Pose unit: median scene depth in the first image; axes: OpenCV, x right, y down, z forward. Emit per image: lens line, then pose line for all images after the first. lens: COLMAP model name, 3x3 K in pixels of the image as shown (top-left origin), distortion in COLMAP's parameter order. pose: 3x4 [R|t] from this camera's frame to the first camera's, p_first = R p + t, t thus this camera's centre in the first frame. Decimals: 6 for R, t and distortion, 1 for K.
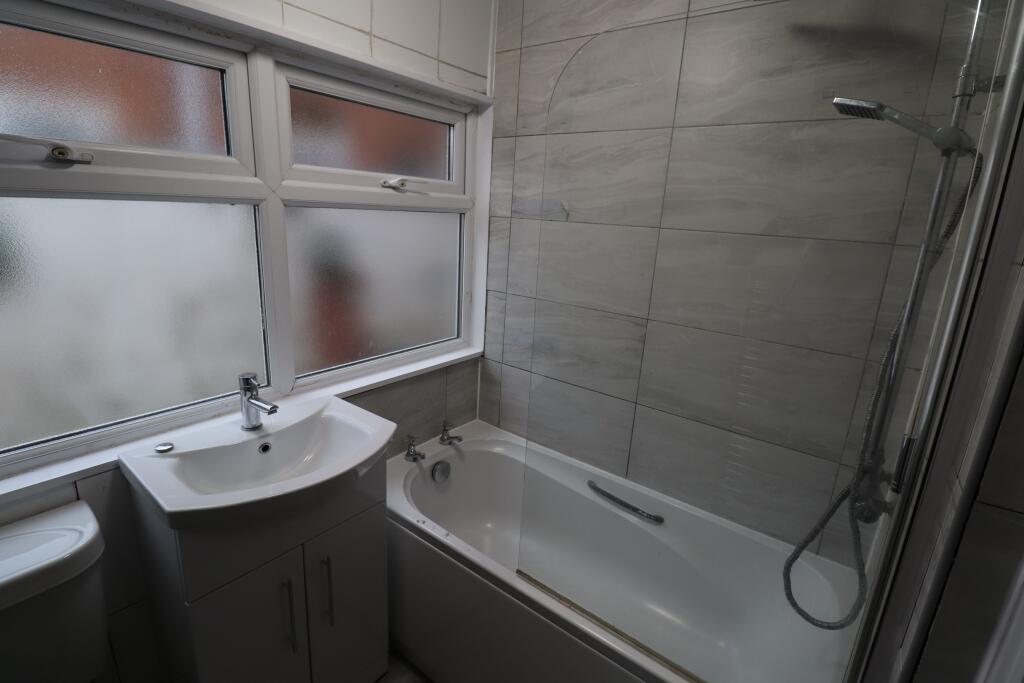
lens RADIAL K [[489.5, 0, 509.0], [0, 489.5, 342.3], [0, 0, 1]] dist [0.006030, -0.000834]
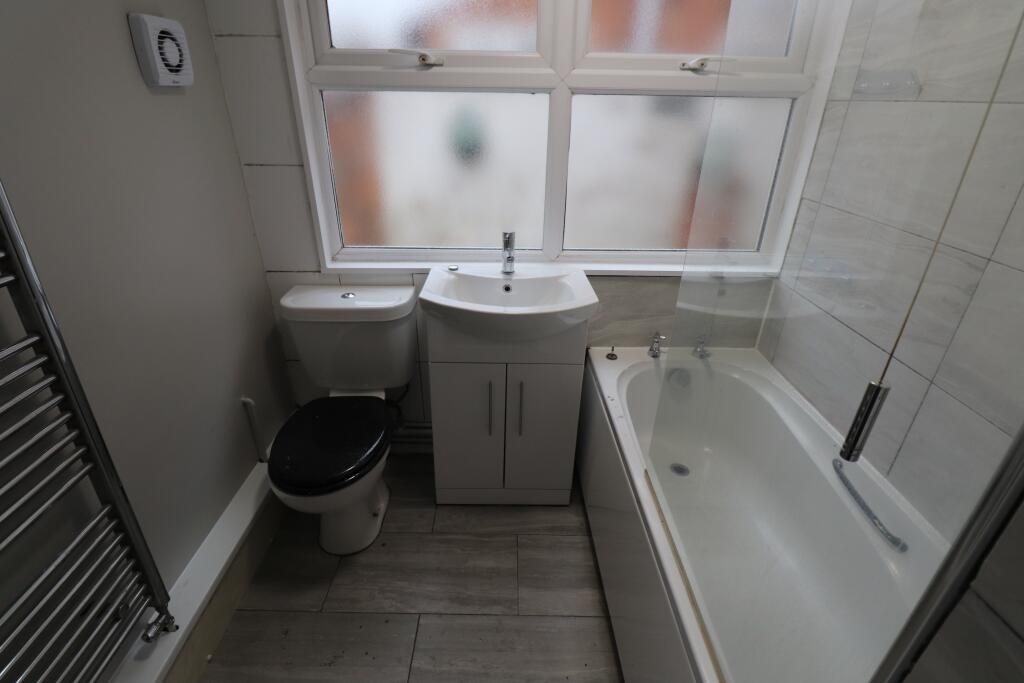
lens RADIAL K [[489.5, 0, 501.6], [0, 489.5, 340.3], [0, 0, 1]] dist [0.006030, -0.000834]
pose [[0.611251, 0.315013, -0.726043, 0.391535], [-0.195735, 0.949046, 0.246981, 0.018084], [0.766851, -0.008856, 0.641765, 0.106345]]
